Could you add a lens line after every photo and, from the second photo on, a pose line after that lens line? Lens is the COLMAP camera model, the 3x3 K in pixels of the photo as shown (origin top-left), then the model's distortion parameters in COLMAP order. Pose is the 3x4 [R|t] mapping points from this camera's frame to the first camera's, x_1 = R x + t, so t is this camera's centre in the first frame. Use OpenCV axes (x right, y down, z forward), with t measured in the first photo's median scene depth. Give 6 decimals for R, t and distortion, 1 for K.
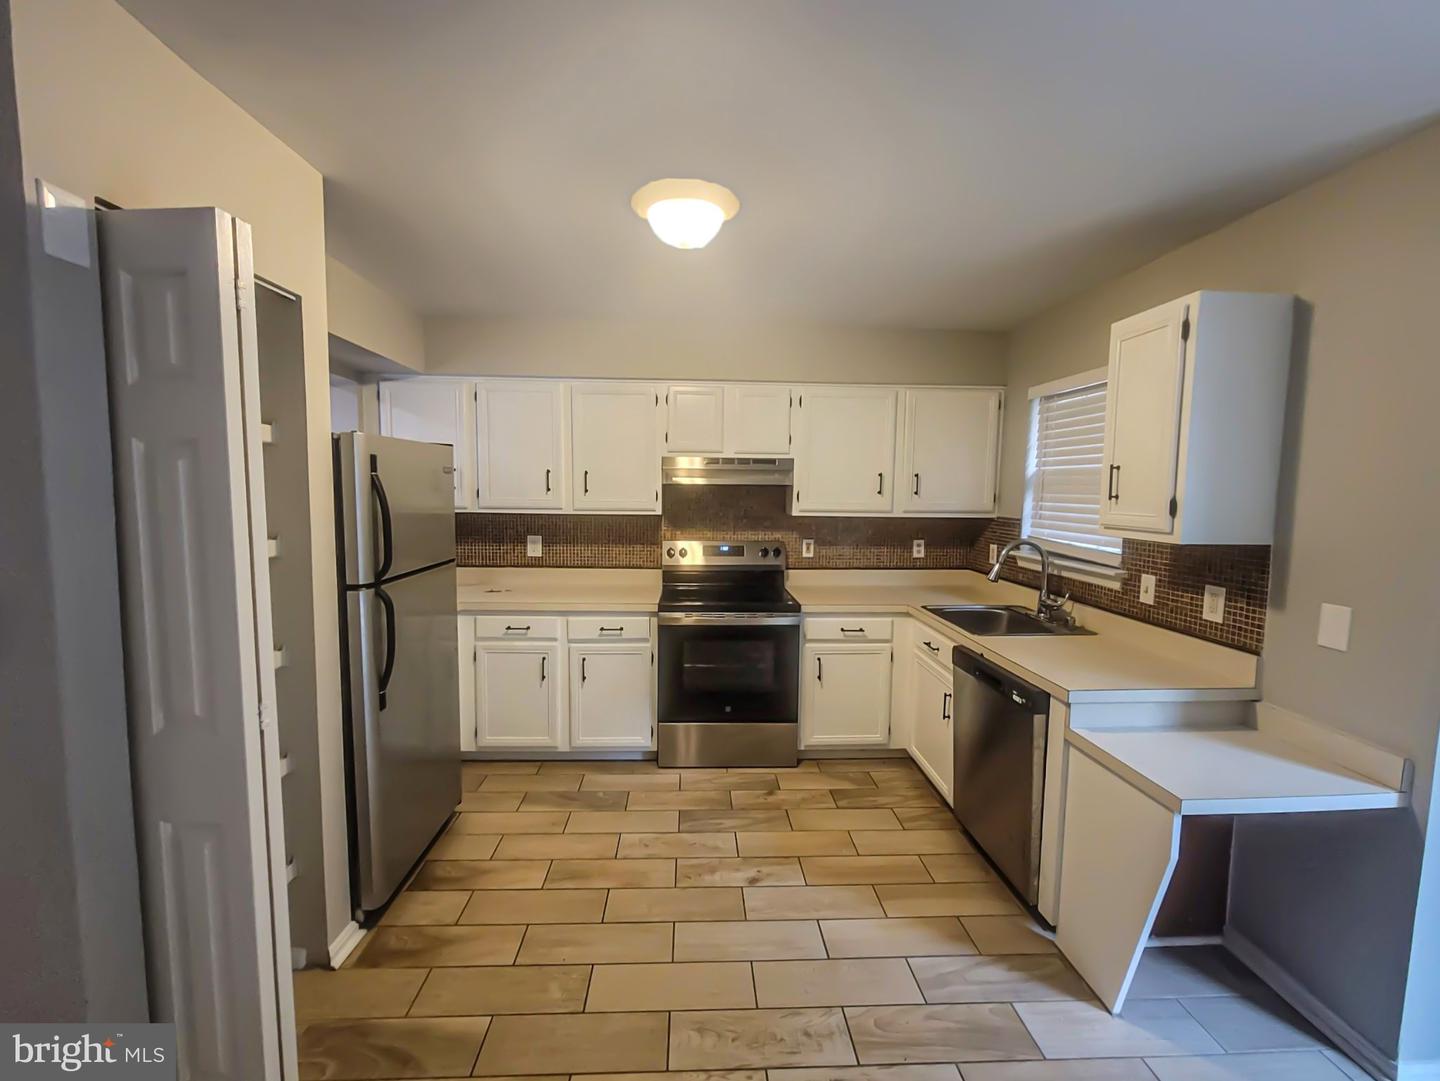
lens RADIAL K [[608.6, 0, 716.9], [0, 608.6, 537.7], [0, 0, 1]] dist [-0.008839, 0.001311]
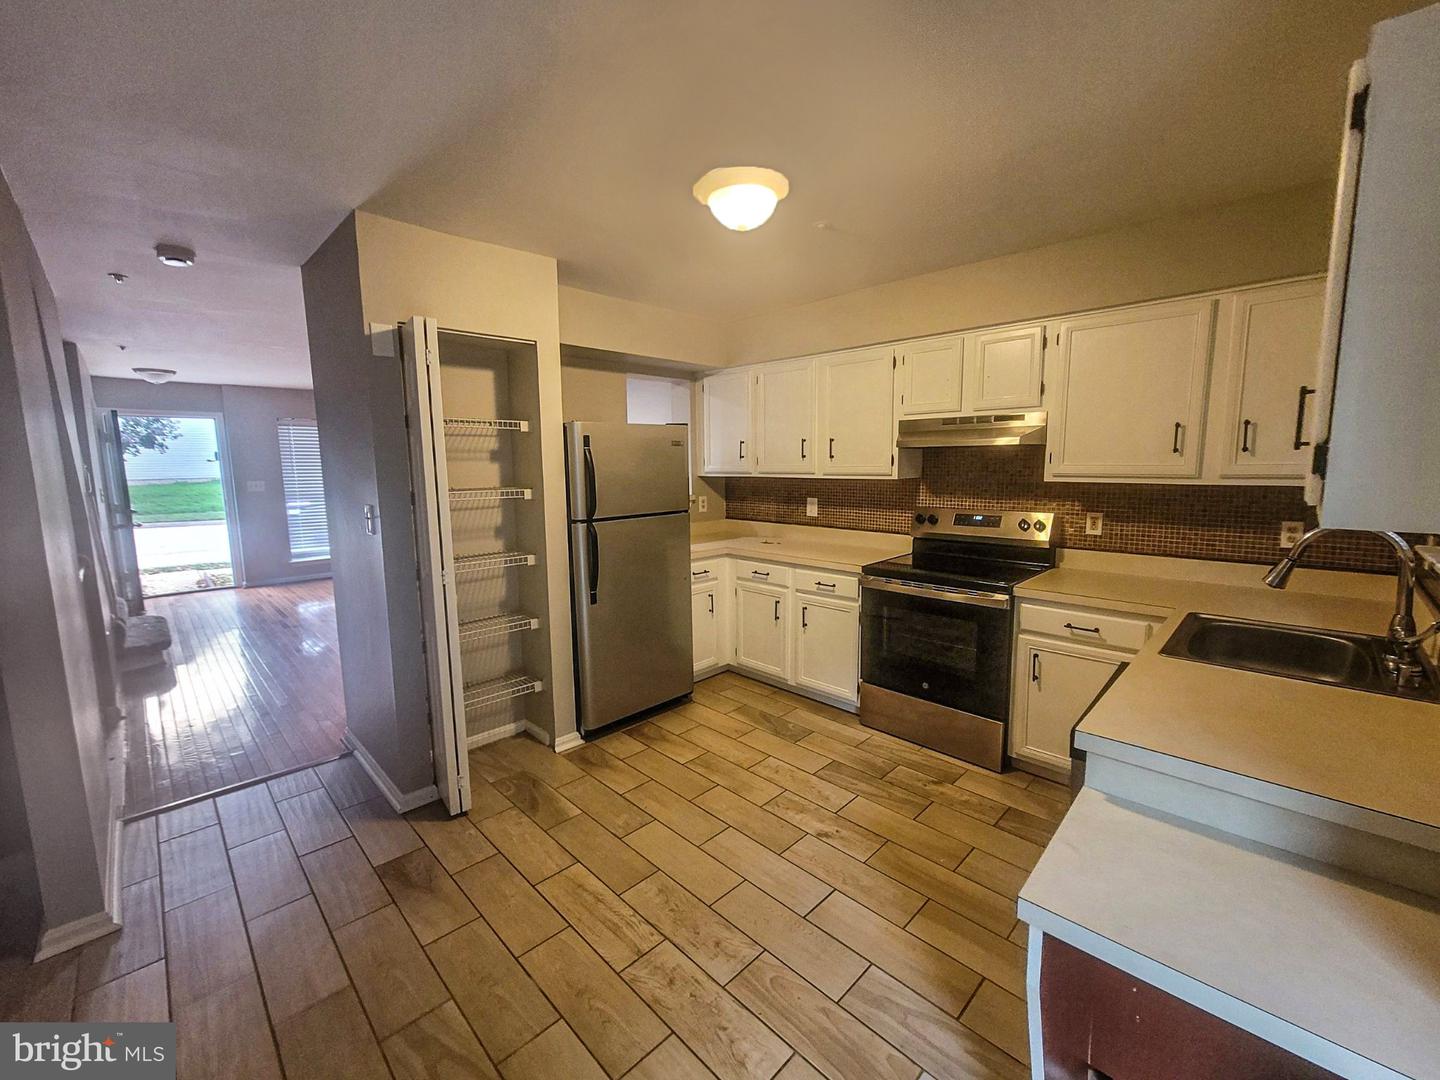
lens RADIAL K [[586.9, 0, 713.4], [0, 586.9, 538.1], [0, 0, 1]] dist [-0.006466, -0.000198]
pose [[0.669523, 0.077385, -0.738749, 0.613112], [-0.039563, 0.996862, 0.068567, 0.005501], [0.741737, -0.016680, 0.670484, 0.202260]]
